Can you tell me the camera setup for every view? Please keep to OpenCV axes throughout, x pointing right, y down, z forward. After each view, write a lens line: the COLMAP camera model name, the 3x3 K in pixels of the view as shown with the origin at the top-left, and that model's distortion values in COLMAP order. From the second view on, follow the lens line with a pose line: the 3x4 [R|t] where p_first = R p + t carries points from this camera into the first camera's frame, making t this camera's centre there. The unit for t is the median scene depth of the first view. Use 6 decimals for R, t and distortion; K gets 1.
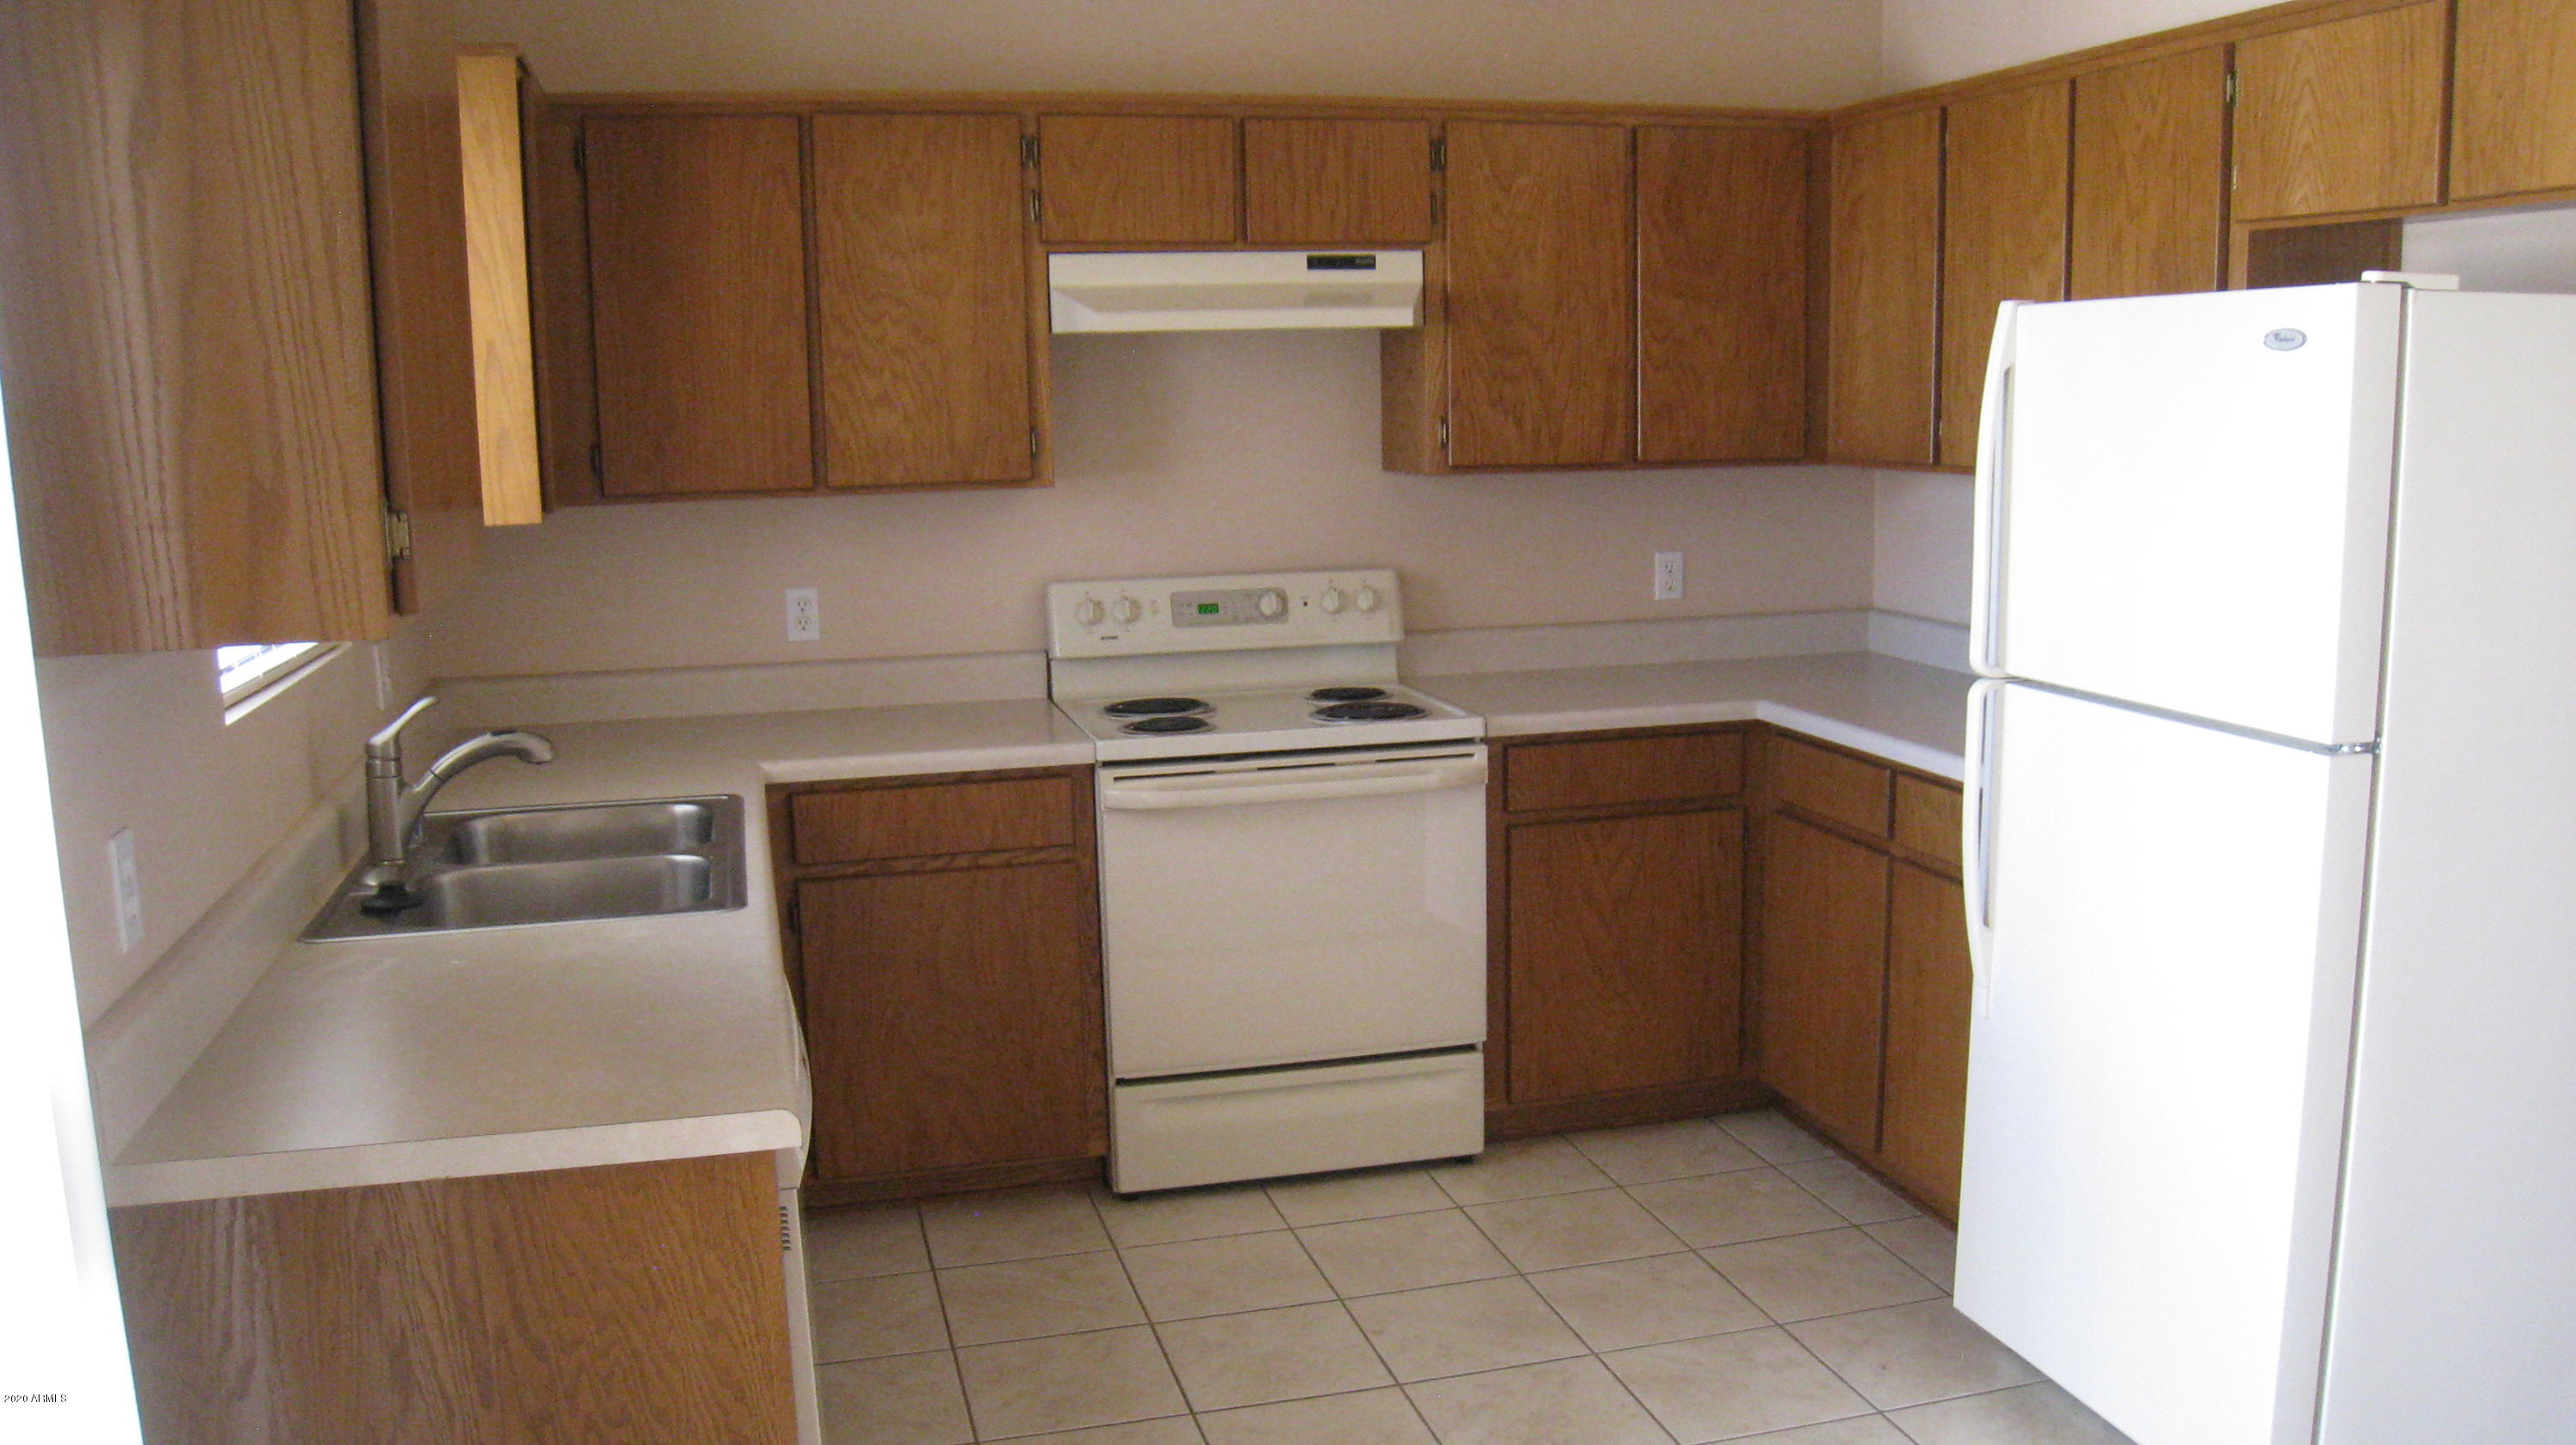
lens RADIAL K [[2183.1, 0, 1293.3], [0, 2183.1, 731.4], [0, 0, 1]] dist [-0.134966, 0.083719]
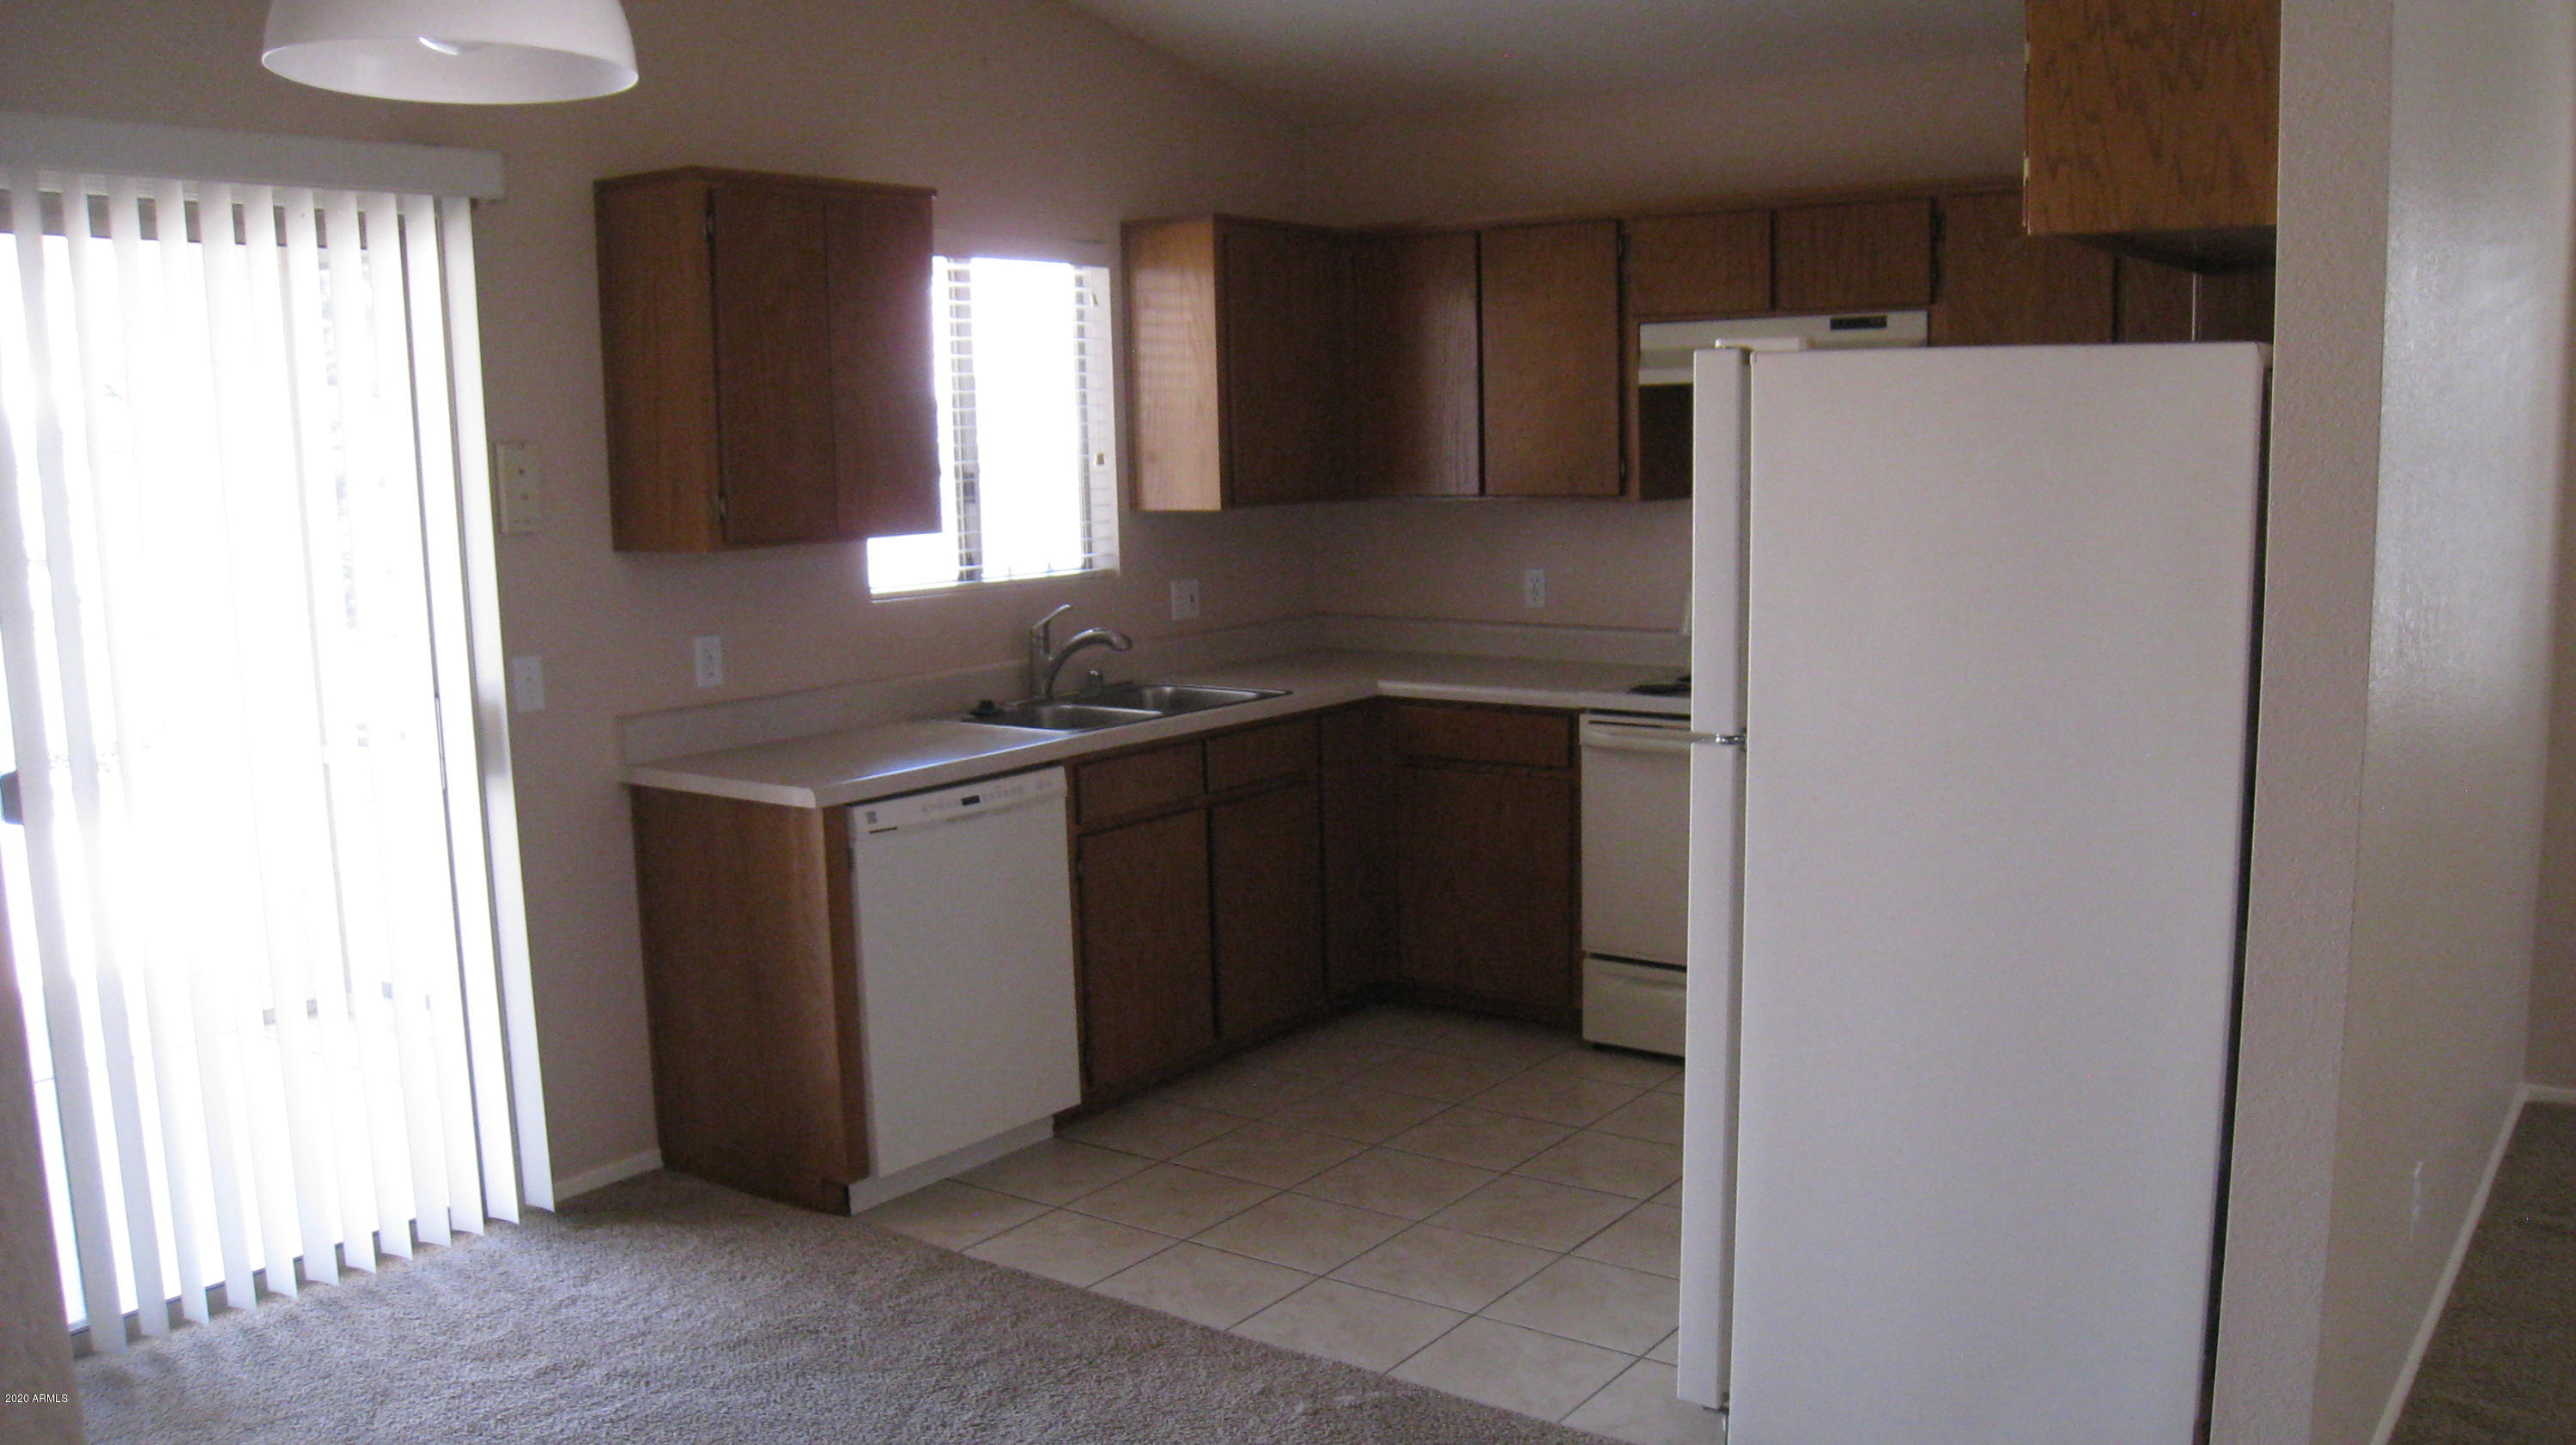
lens RADIAL K [[2088.9, 0, 1295.8], [0, 2088.9, 712.8], [0, 0, 1]] dist [-0.089327, 0.000998]
pose [[0.632722, 0.104193, -0.767338, 0.753436], [-0.116188, 0.992463, 0.038957, -0.012110], [0.765613, 0.064507, 0.640059, 0.050083]]
